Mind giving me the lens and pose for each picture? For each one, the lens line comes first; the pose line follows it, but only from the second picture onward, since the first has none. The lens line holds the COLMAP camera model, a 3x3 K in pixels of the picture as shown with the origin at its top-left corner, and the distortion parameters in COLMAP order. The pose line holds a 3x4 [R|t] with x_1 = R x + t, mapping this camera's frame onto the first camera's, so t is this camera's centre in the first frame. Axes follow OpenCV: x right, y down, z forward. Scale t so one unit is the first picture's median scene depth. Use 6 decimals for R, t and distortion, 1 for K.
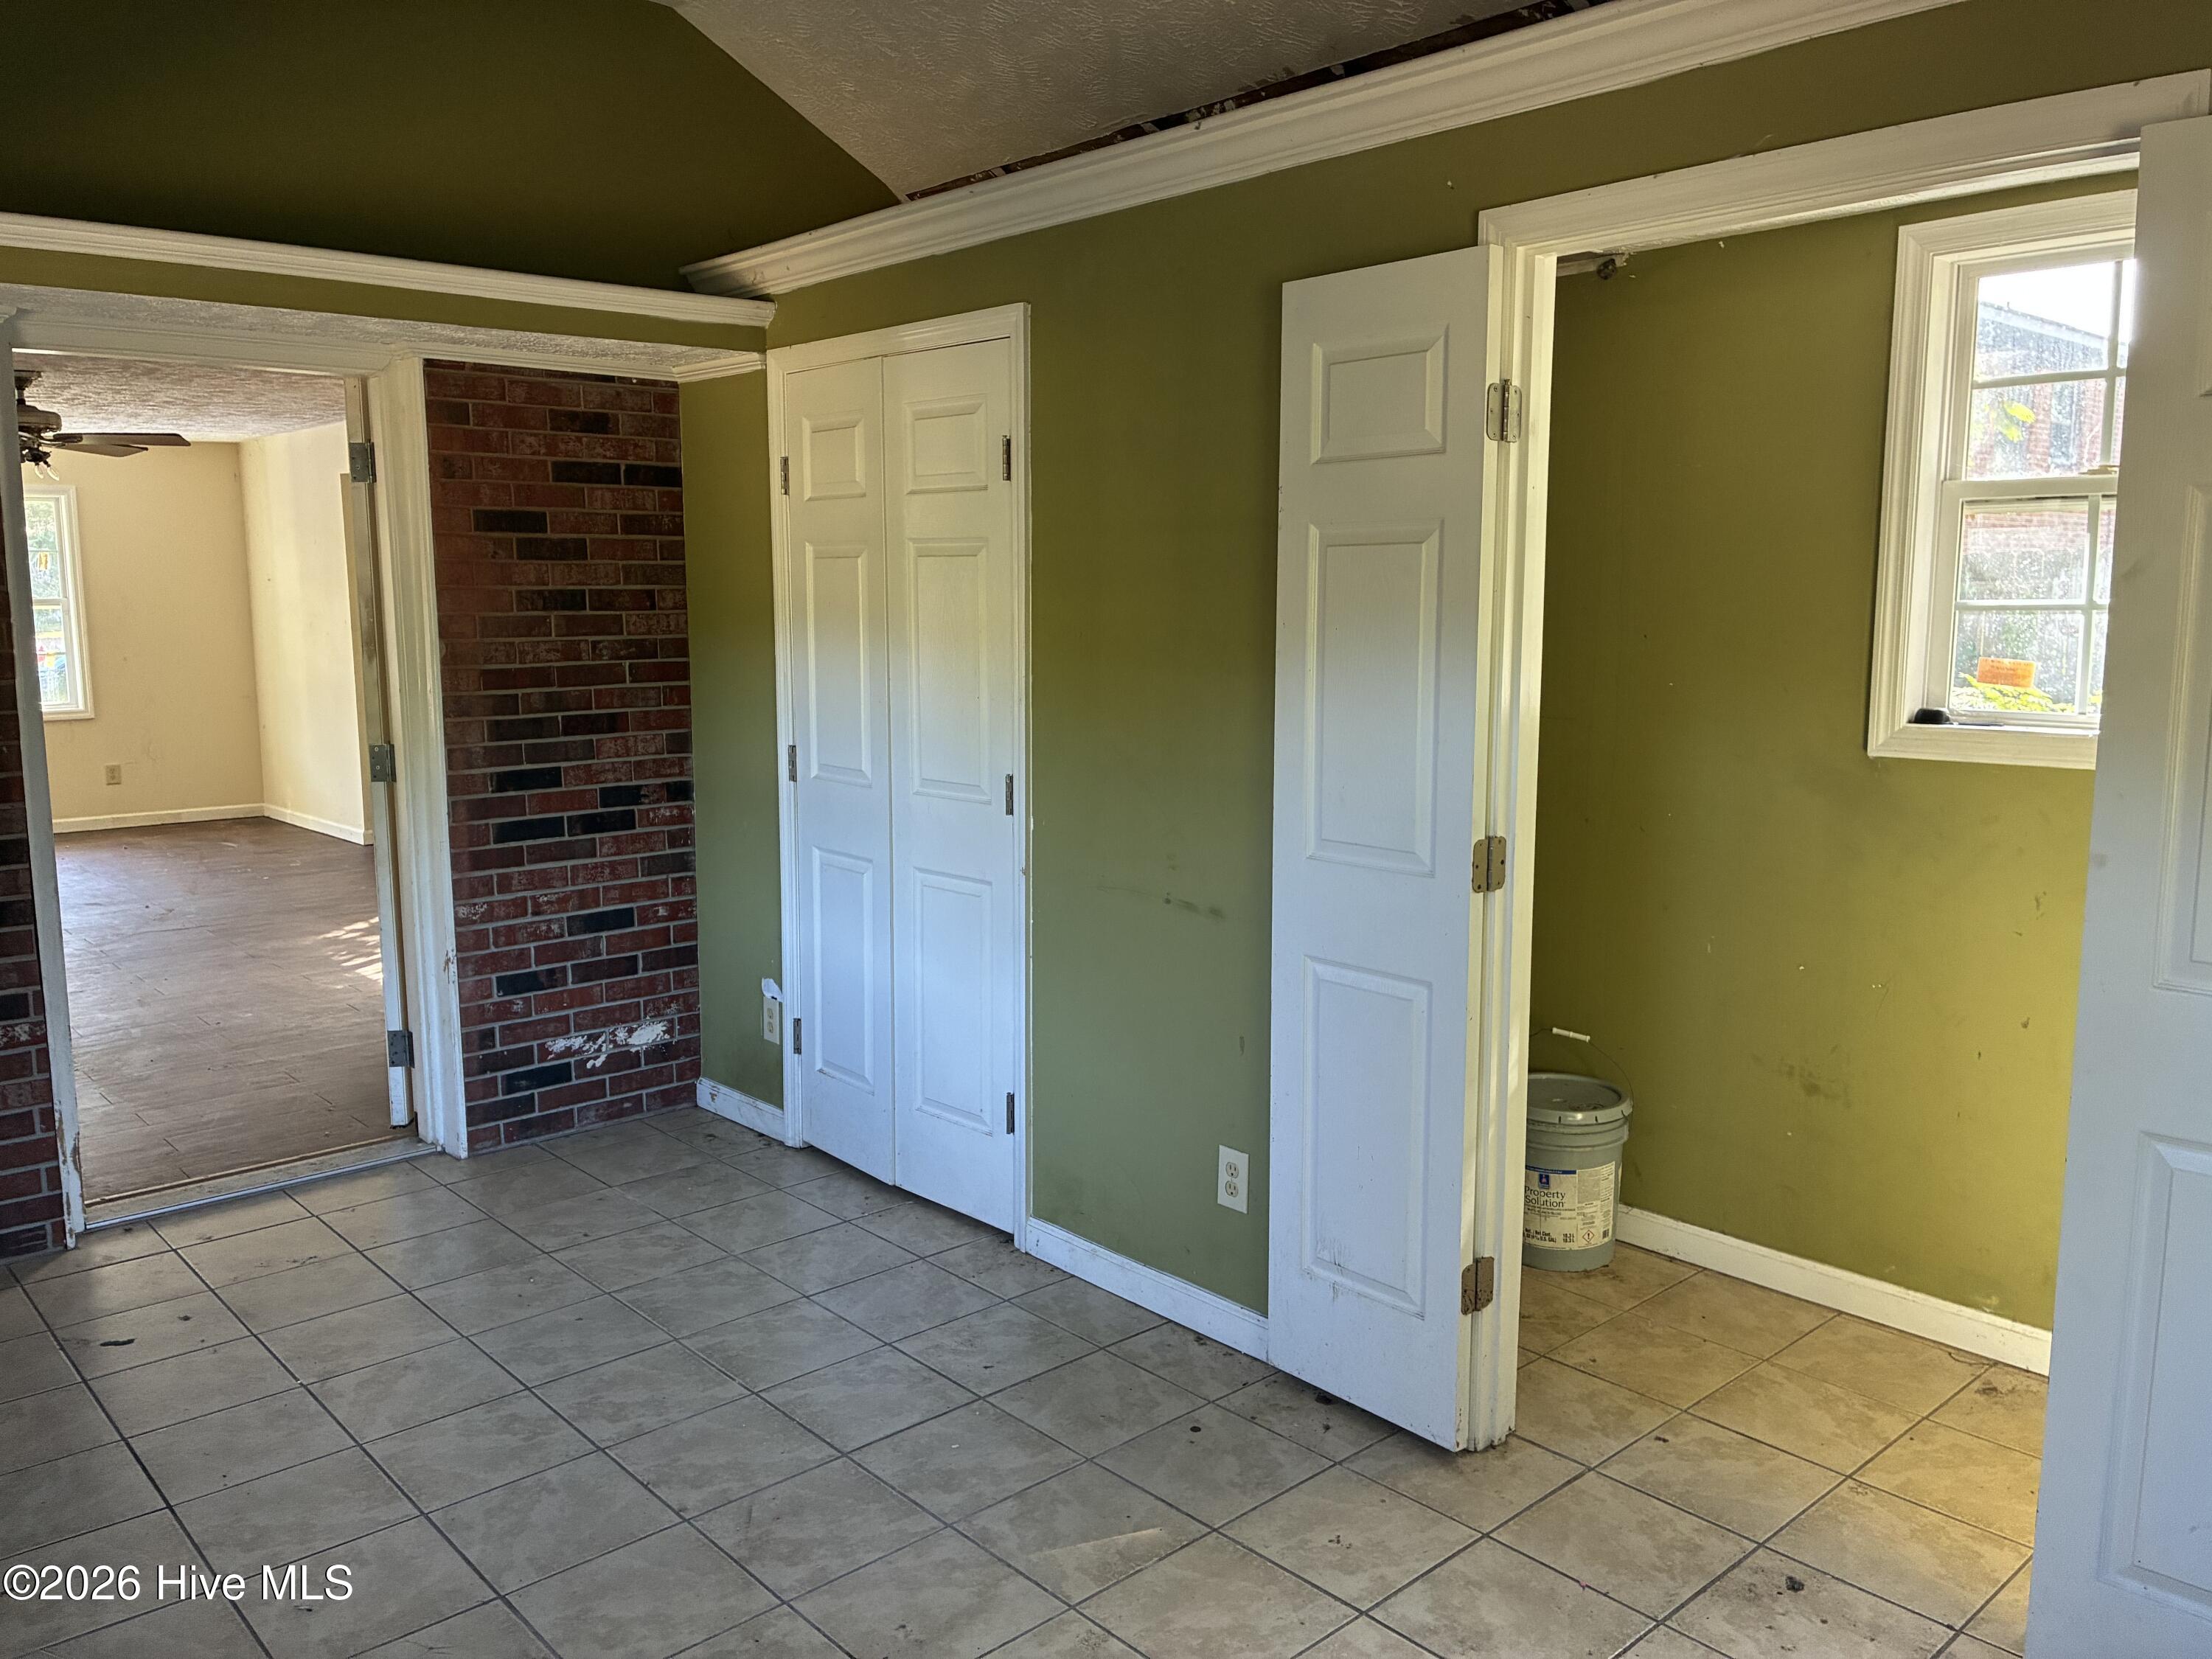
lens RADIAL K [[1671.7, 0, 1115.1], [0, 1671.7, 824.2], [0, 0, 1]] dist [0.009708, -0.007267]
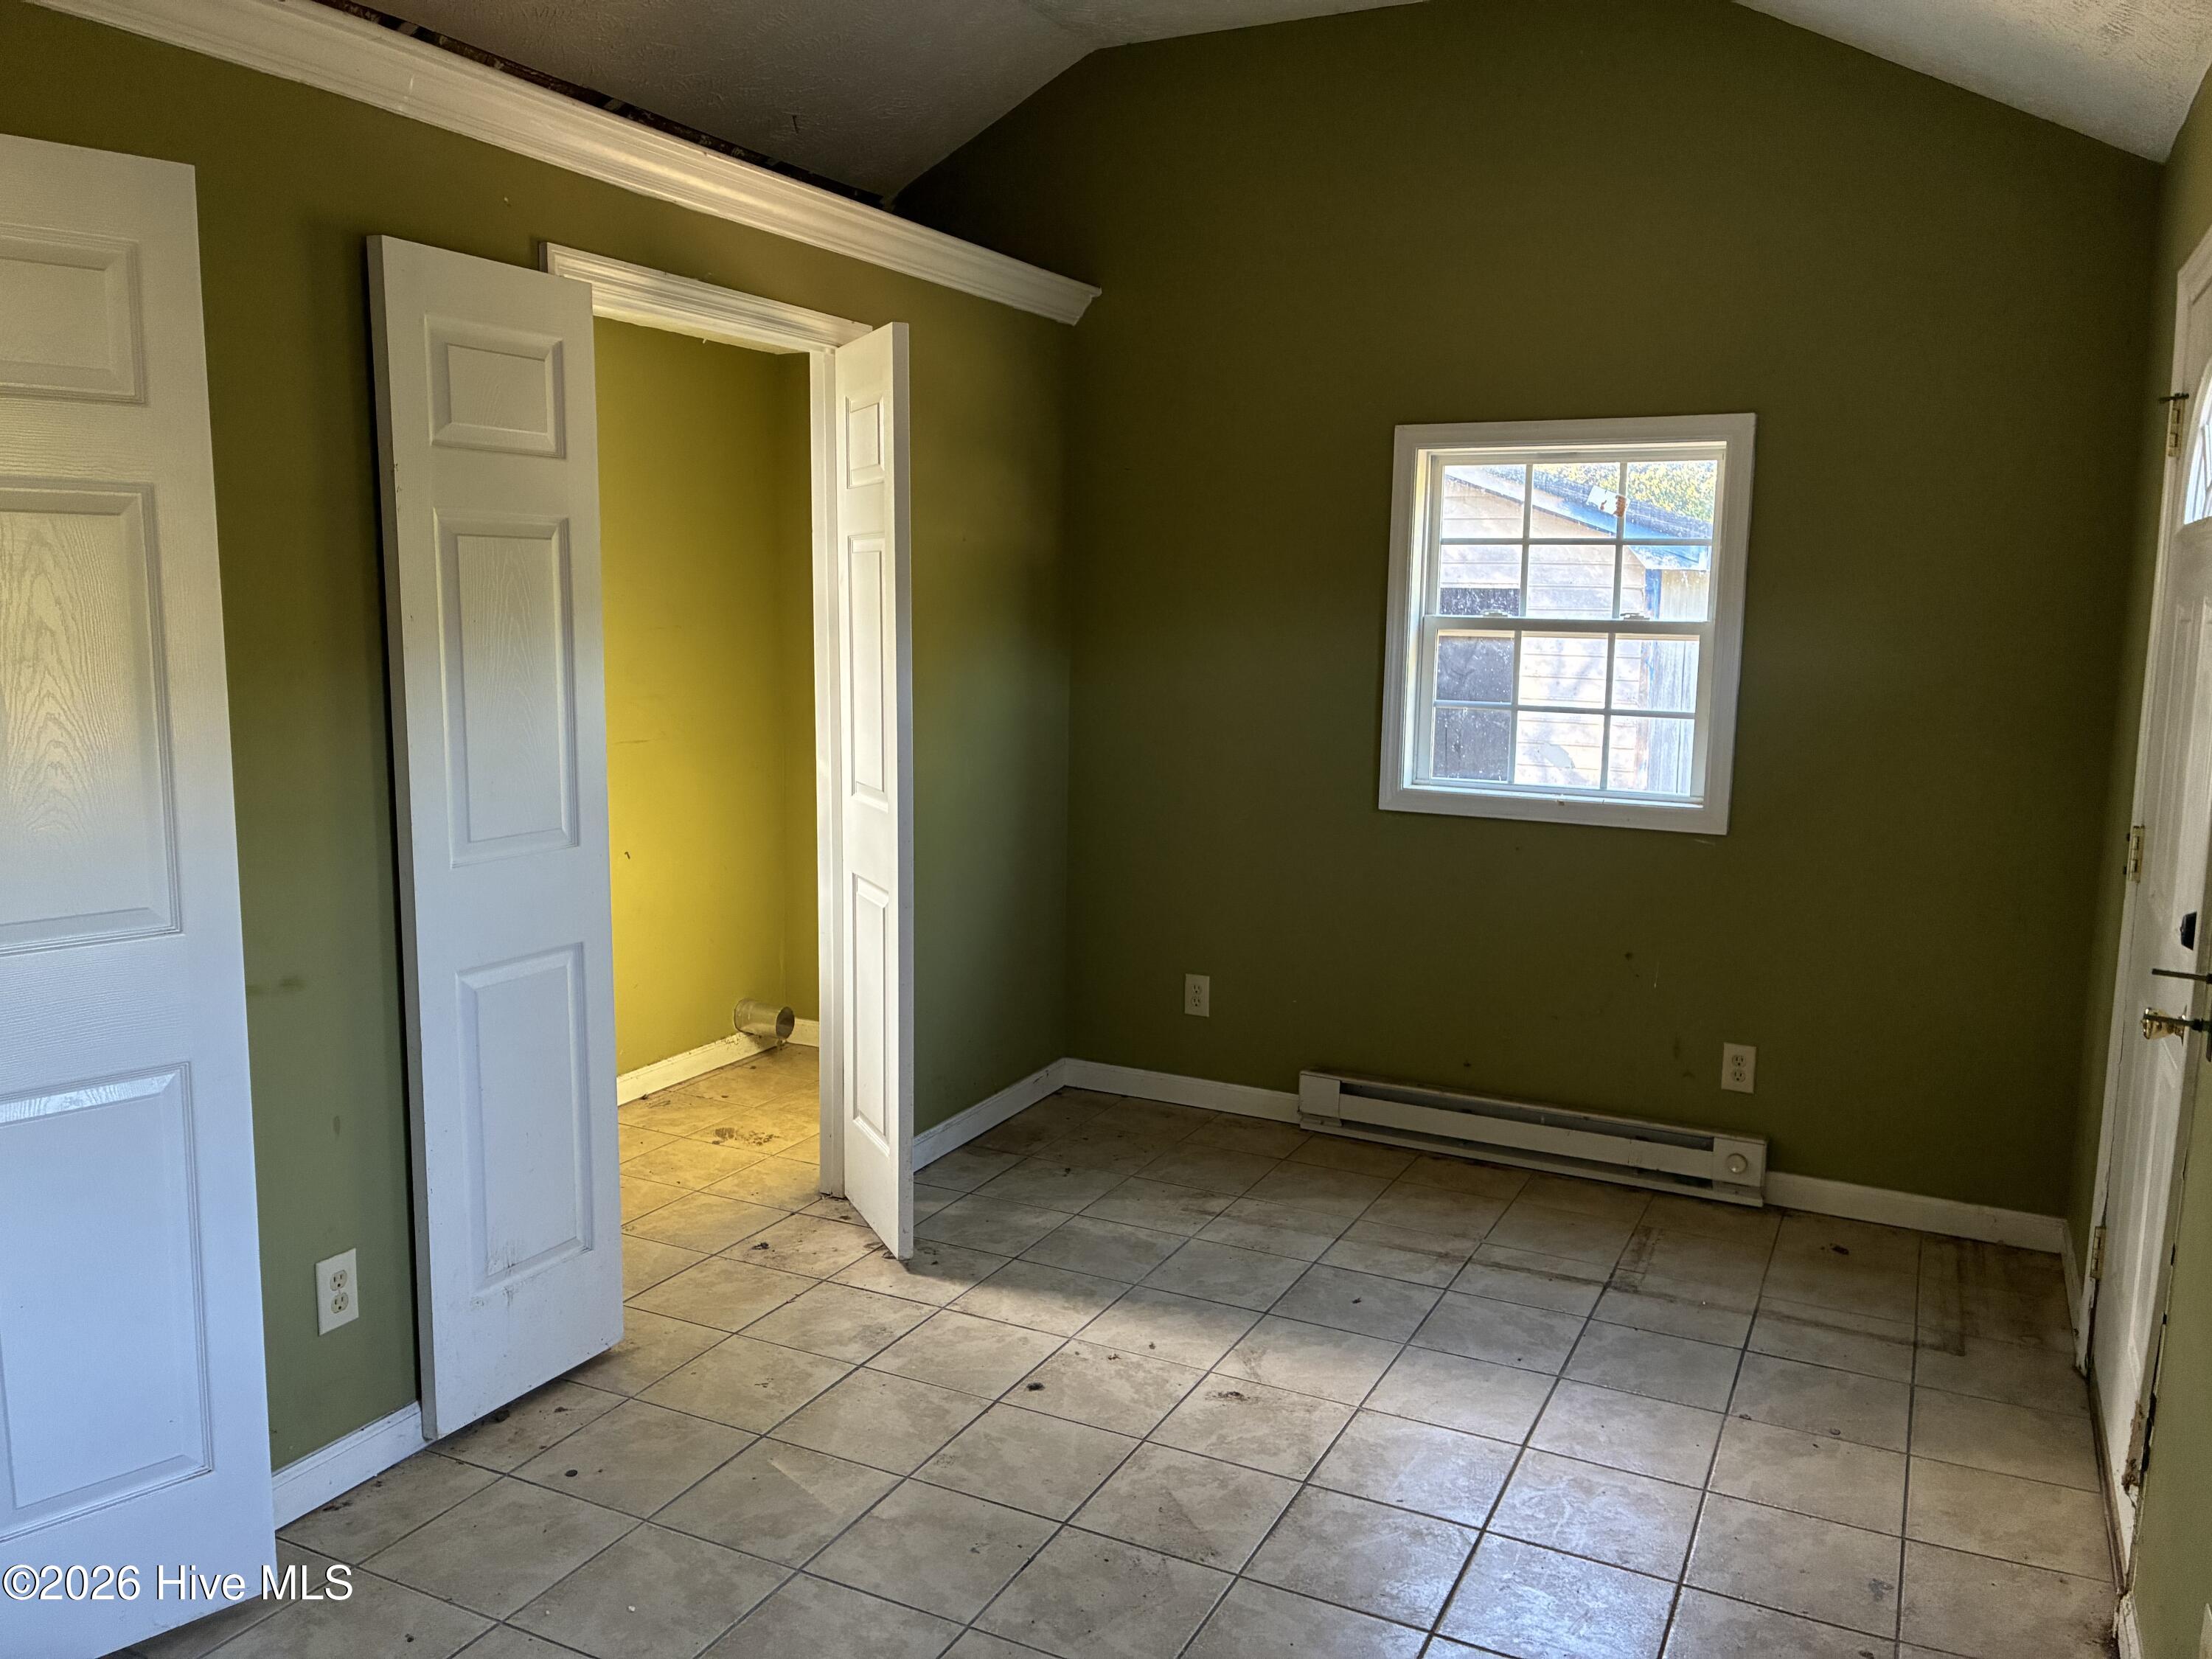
lens RADIAL K [[1671.7, 0, 1115.1], [0, 1671.7, 824.2], [0, 0, 1]] dist [0.009708, -0.007267]
pose [[-0.368706, -0.131806, 0.920154, -0.927796], [0.112972, 0.976204, 0.185103, -0.142374], [-0.922656, 0.172200, -0.345041, 1.027028]]
